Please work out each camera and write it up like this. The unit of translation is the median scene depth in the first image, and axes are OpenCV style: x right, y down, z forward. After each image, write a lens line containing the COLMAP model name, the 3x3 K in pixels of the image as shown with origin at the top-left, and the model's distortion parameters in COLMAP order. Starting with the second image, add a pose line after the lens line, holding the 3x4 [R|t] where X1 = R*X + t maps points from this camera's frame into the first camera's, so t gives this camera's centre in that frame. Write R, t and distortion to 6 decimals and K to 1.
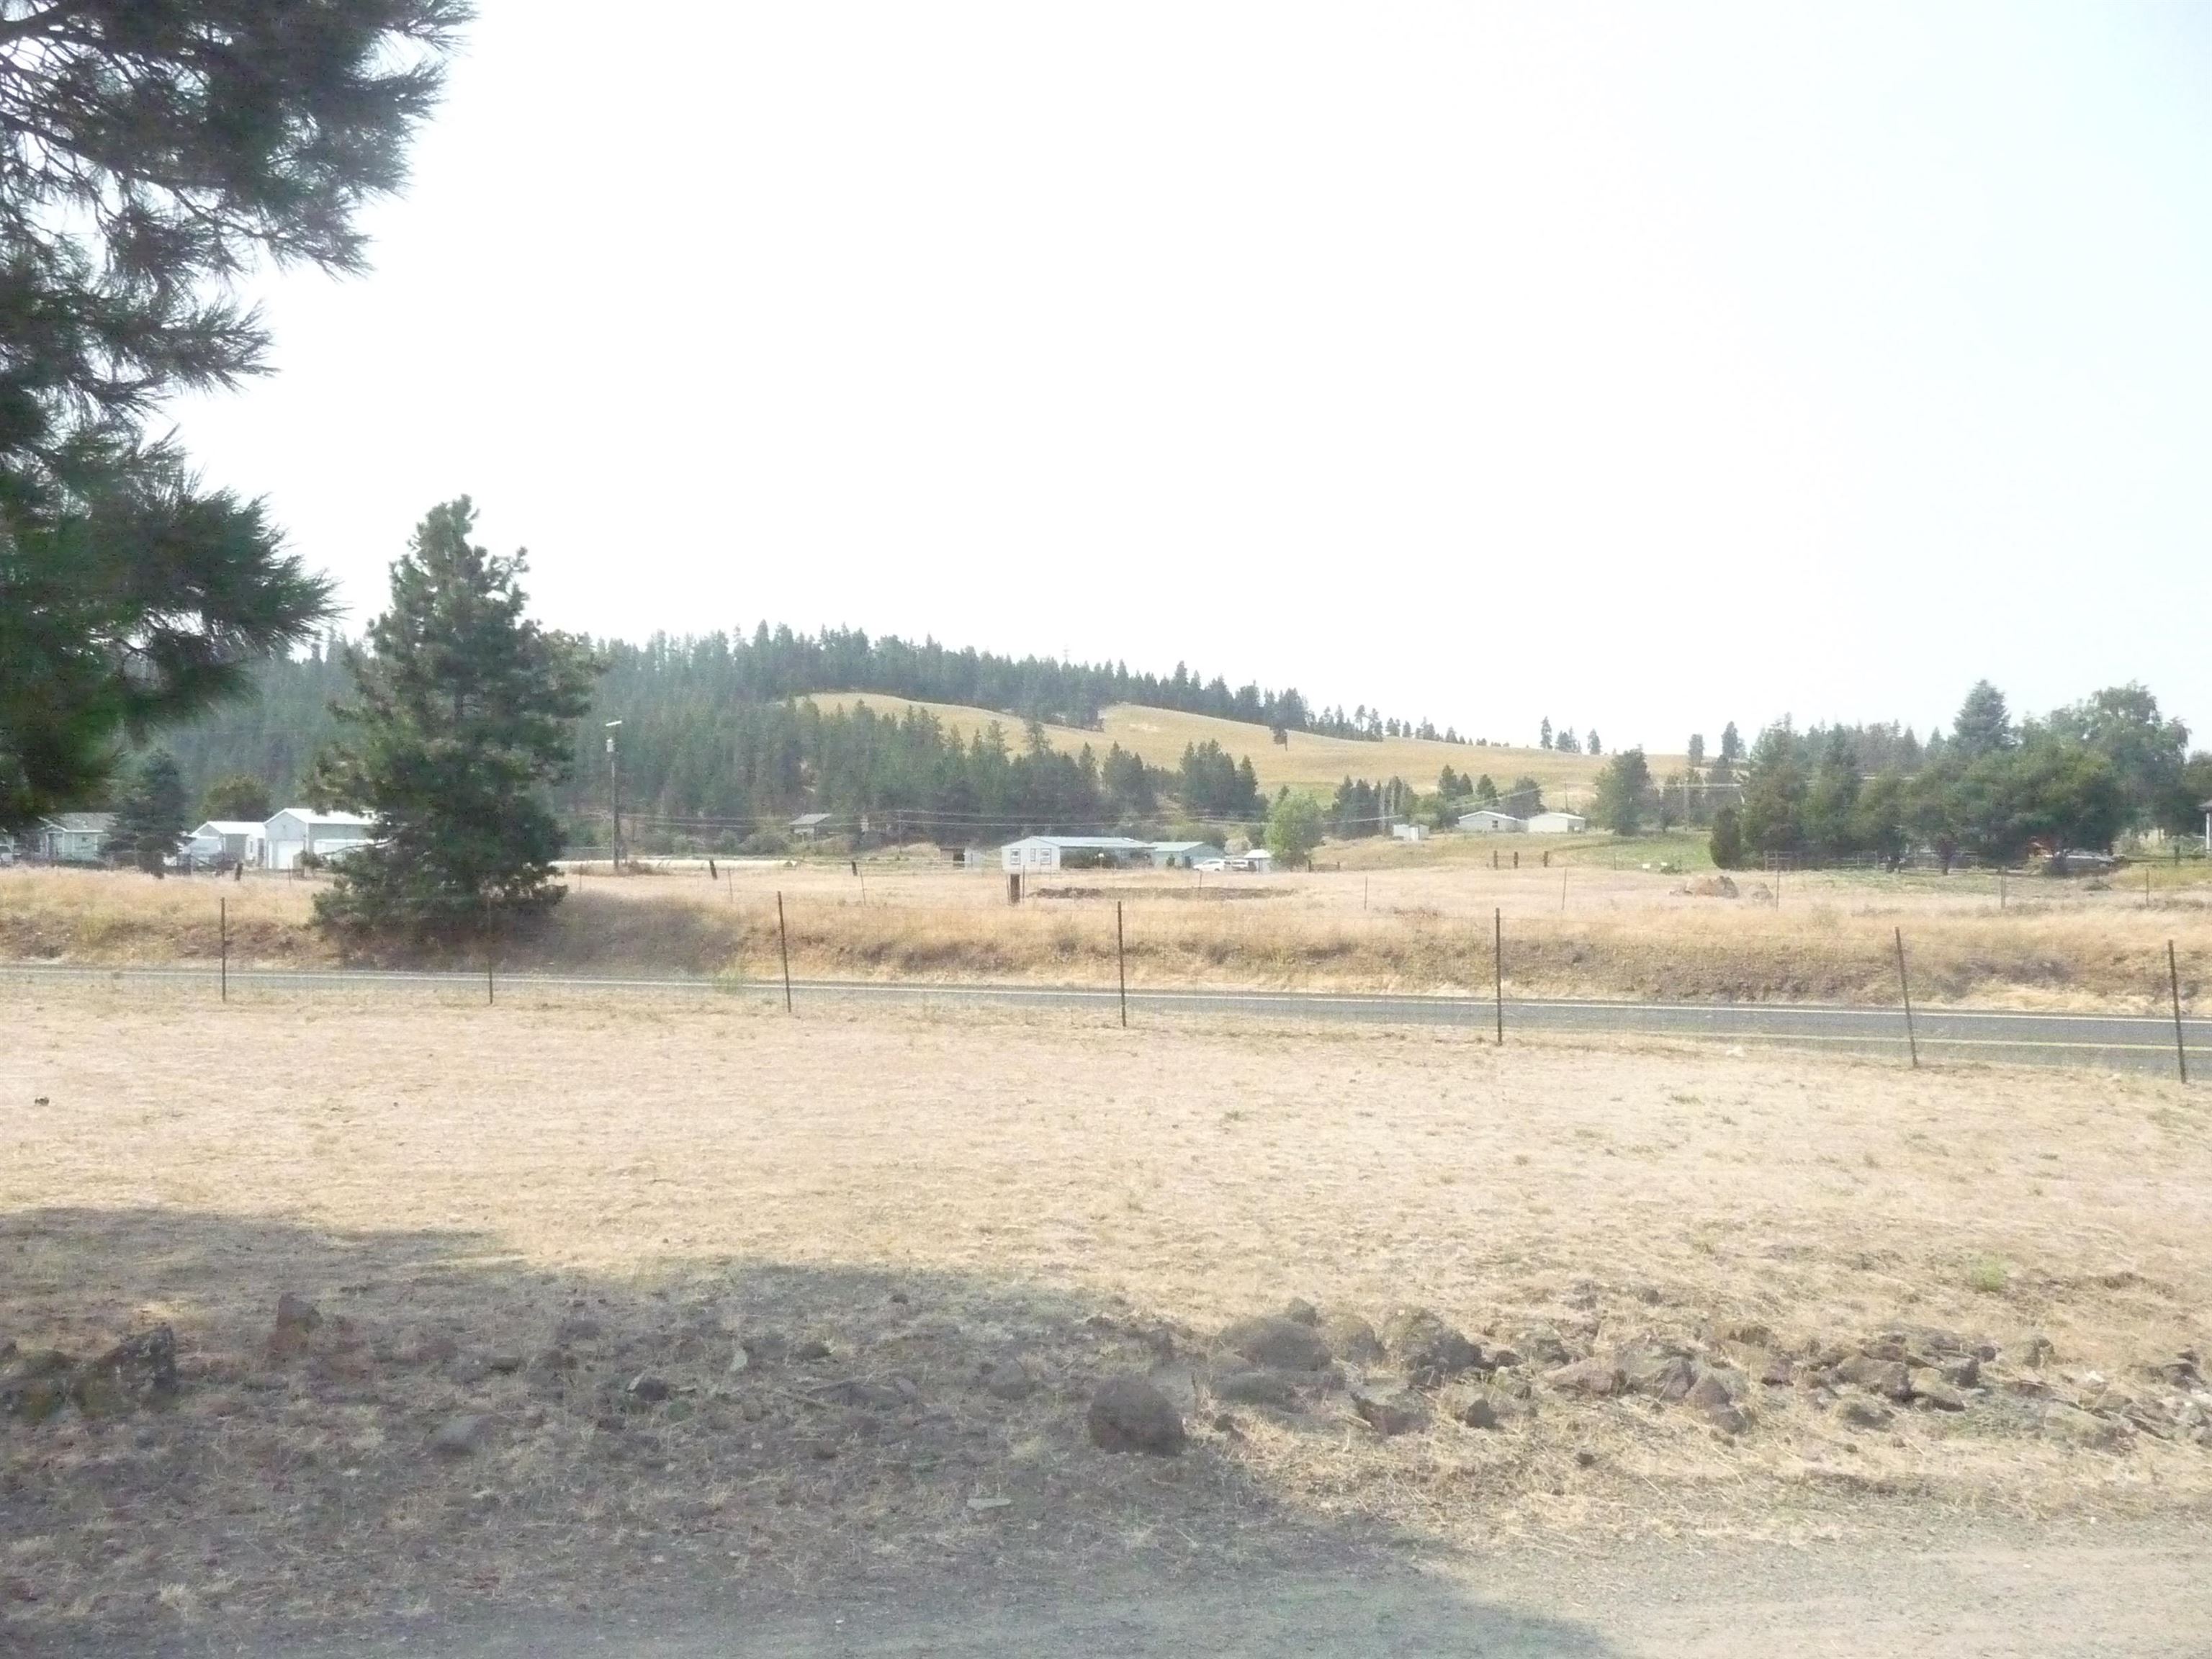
lens RADIAL K [[1828.8, 0, 1111.5], [0, 1828.8, 834.0], [0, 0, 1]] dist [-0.044947, 0.015835]
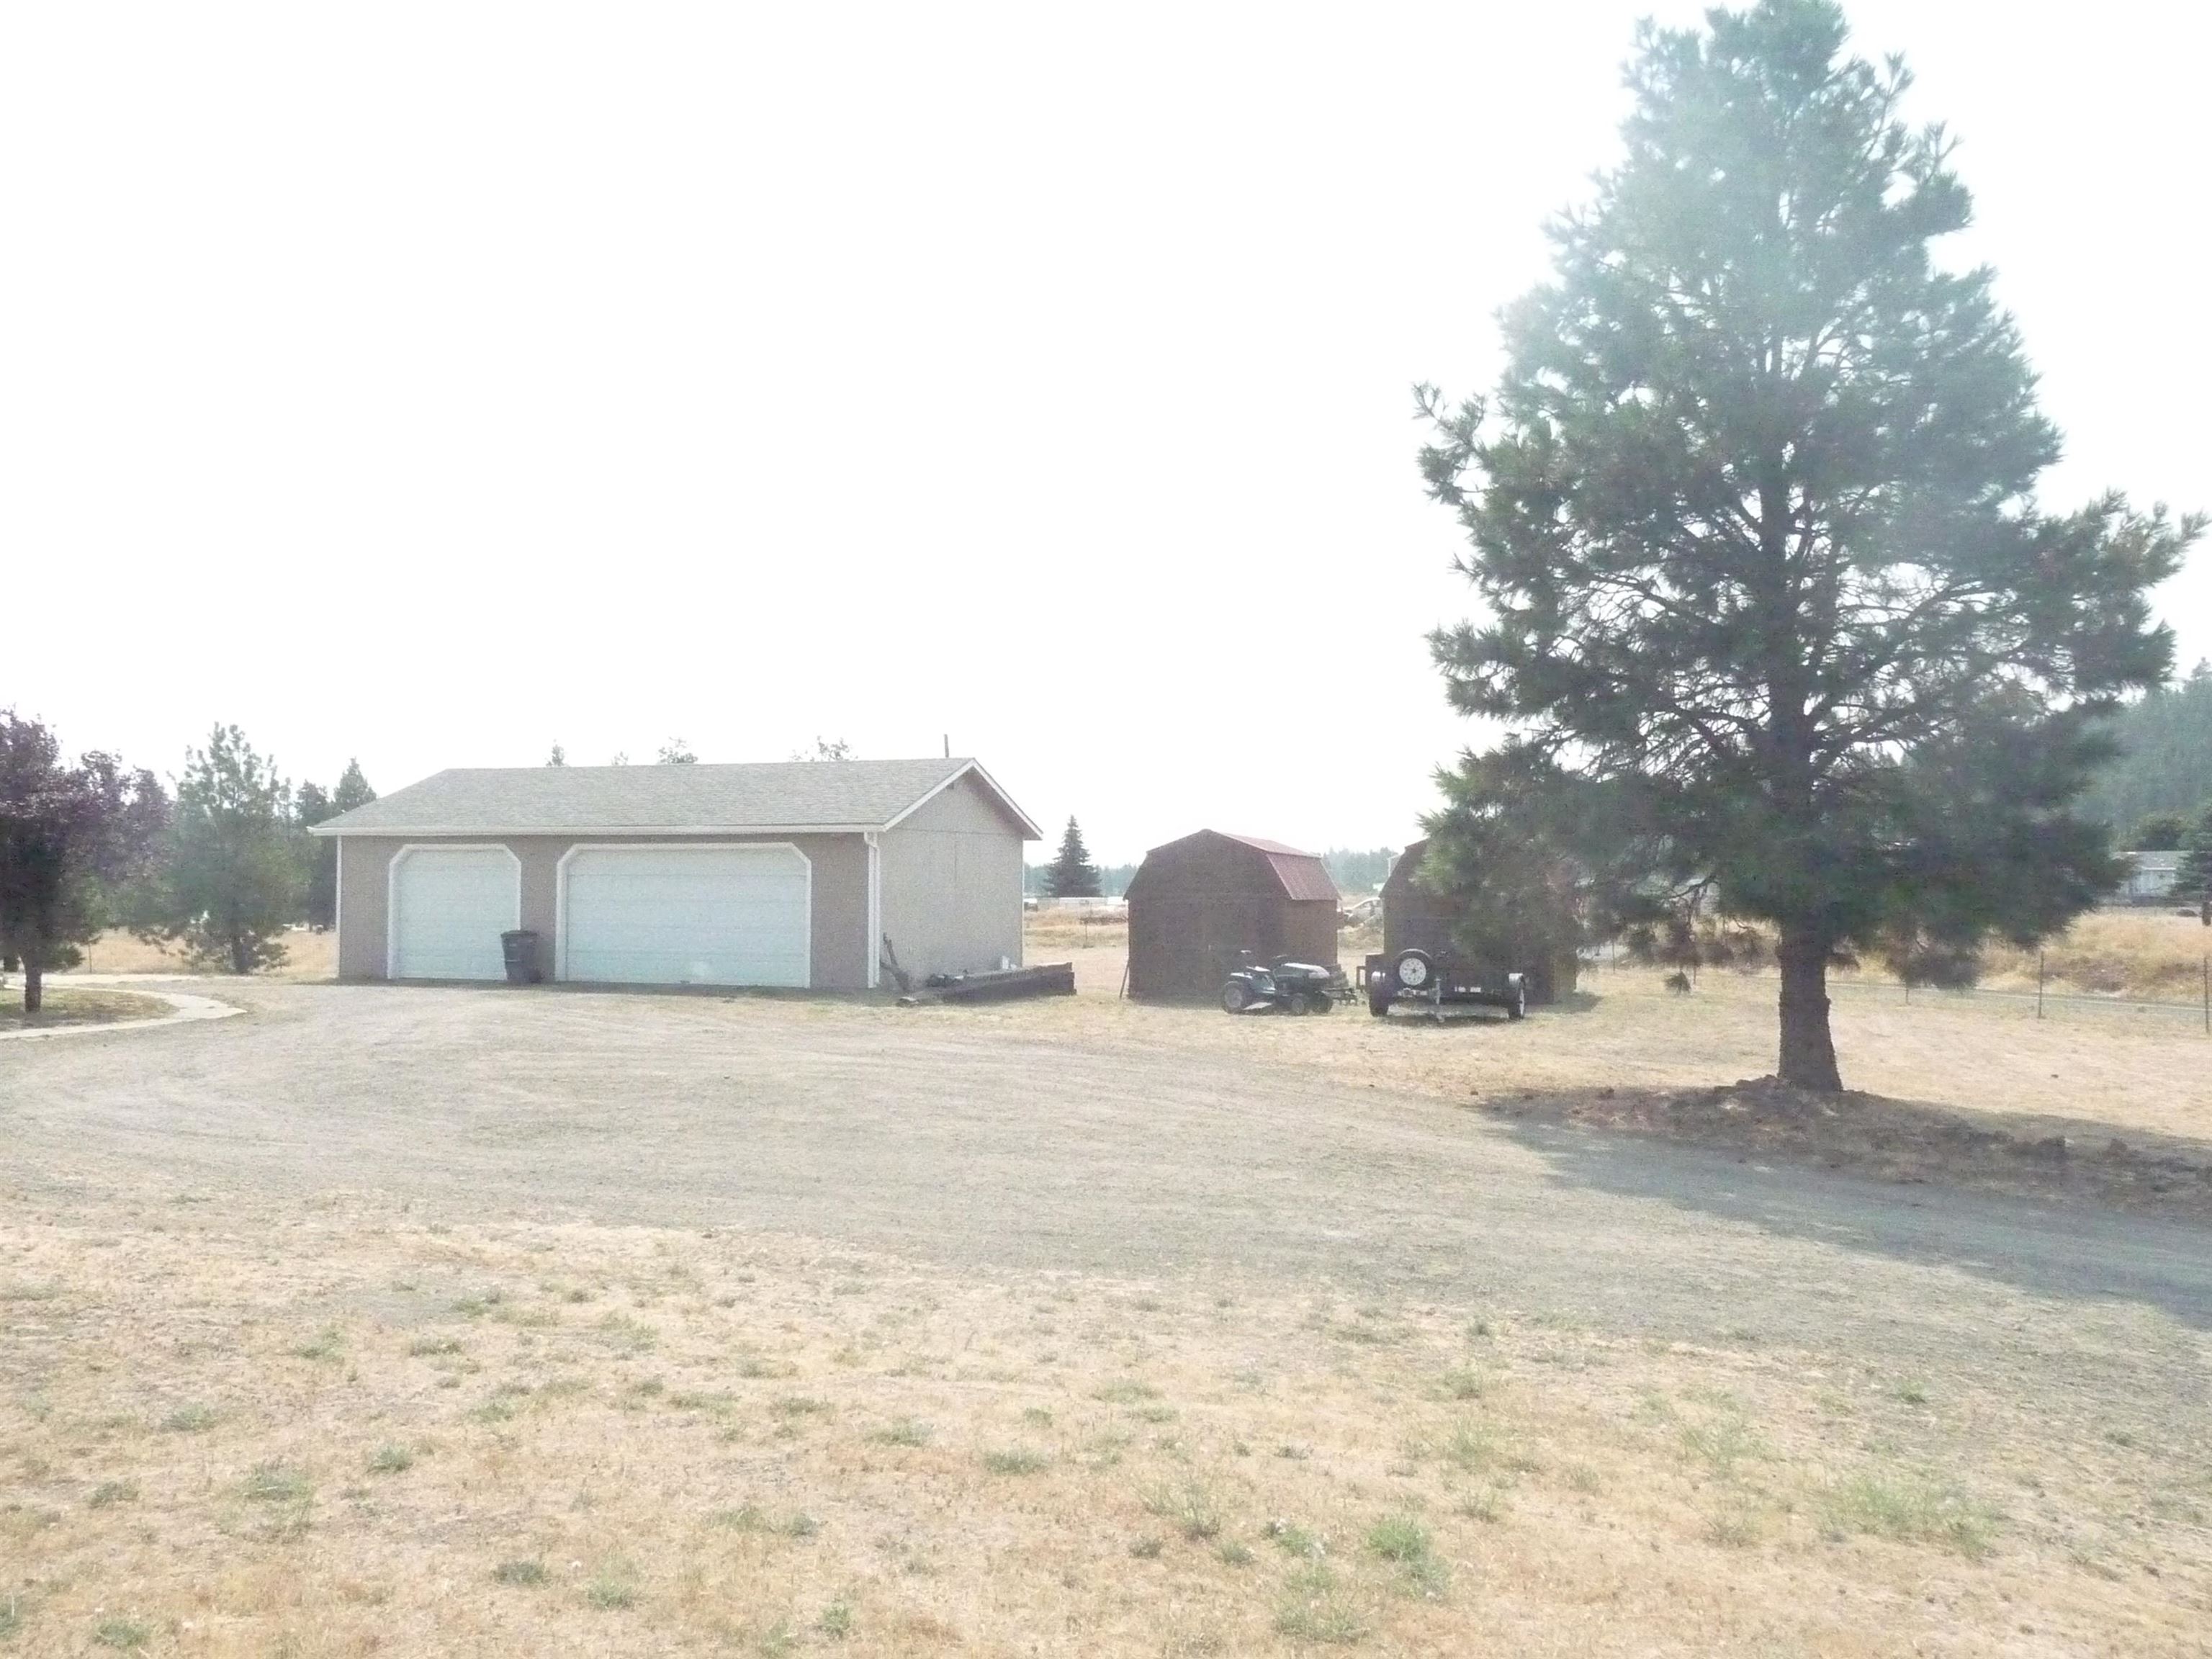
lens RADIAL K [[1828.8, 0, 1104.0], [0, 1828.8, 831.6], [0, 0, 1]] dist [-0.044947, 0.015835]
pose [[0.494593, -0.025938, -0.868738, 0.130621], [0.010666, 0.999660, -0.023775, -0.016649], [0.869059, 0.002492, 0.494702, -0.185467]]
